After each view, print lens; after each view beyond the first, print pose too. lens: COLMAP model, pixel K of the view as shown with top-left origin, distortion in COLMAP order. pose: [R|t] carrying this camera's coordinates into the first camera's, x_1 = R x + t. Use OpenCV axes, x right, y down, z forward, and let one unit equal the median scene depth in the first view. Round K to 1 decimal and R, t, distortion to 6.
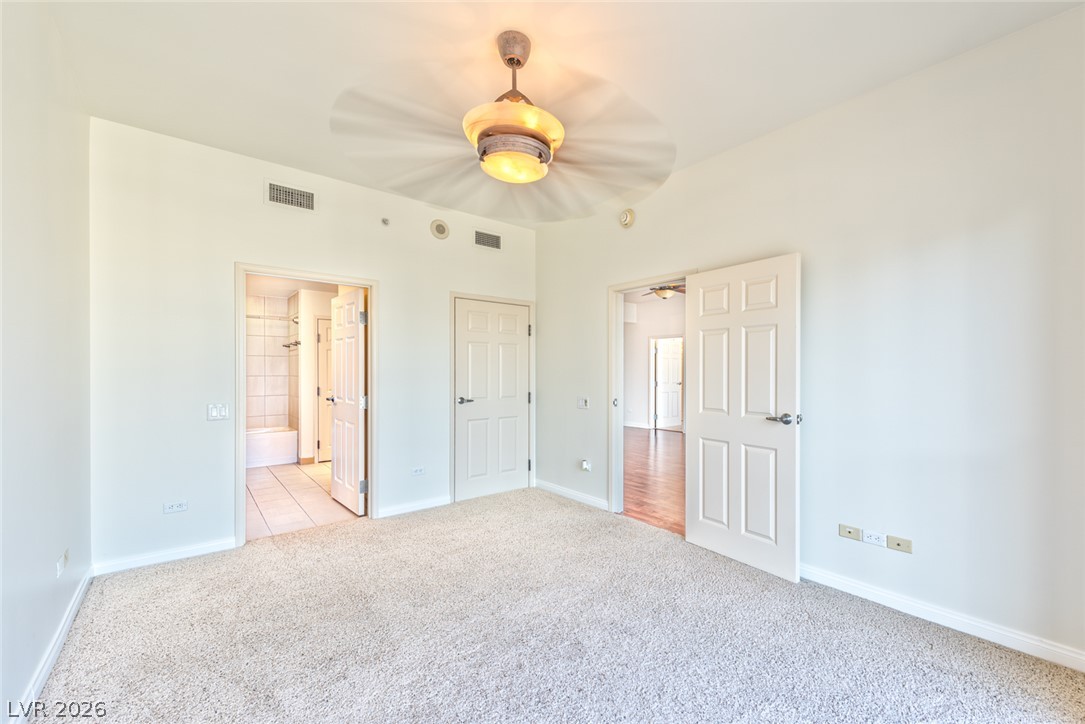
lens RADIAL K [[429.0, 0, 541.7], [0, 429.0, 369.4], [0, 0, 1]] dist [0.010999, -0.001921]
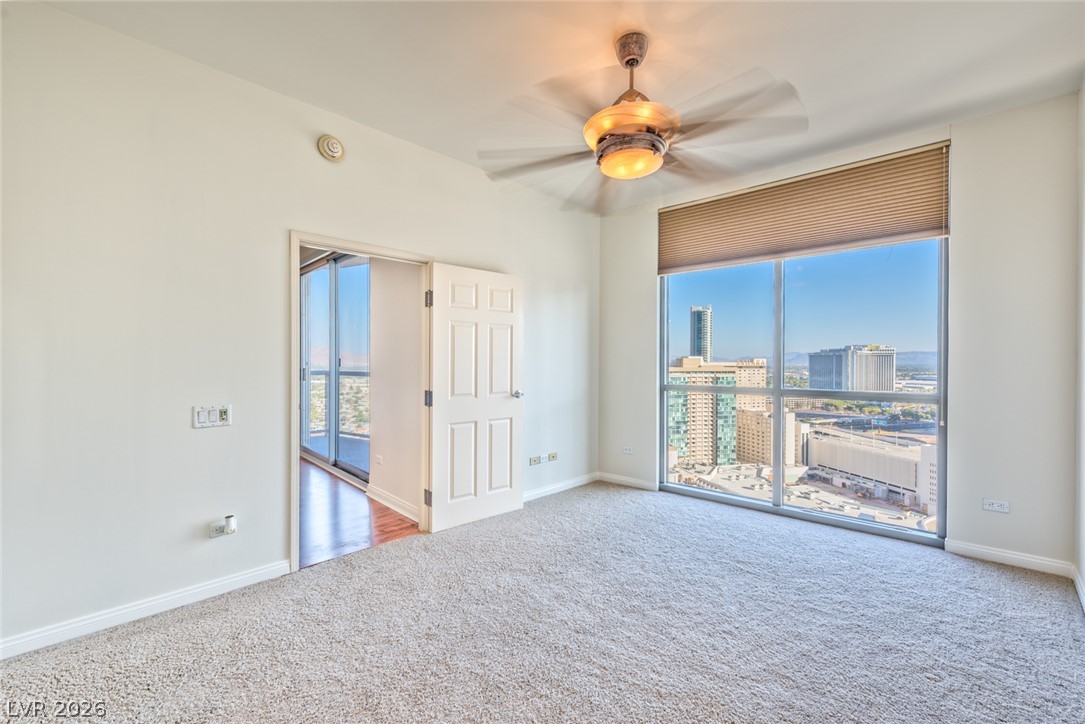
lens RADIAL K [[429.0, 0, 540.4], [0, 429.0, 362.0], [0, 0, 1]] dist [0.010999, -0.001921]
pose [[-0.042332, -0.006594, 0.999082, -0.790614], [-0.003187, 0.999974, 0.006465, 0.002238], [-0.999099, -0.002910, -0.042352, 0.956374]]
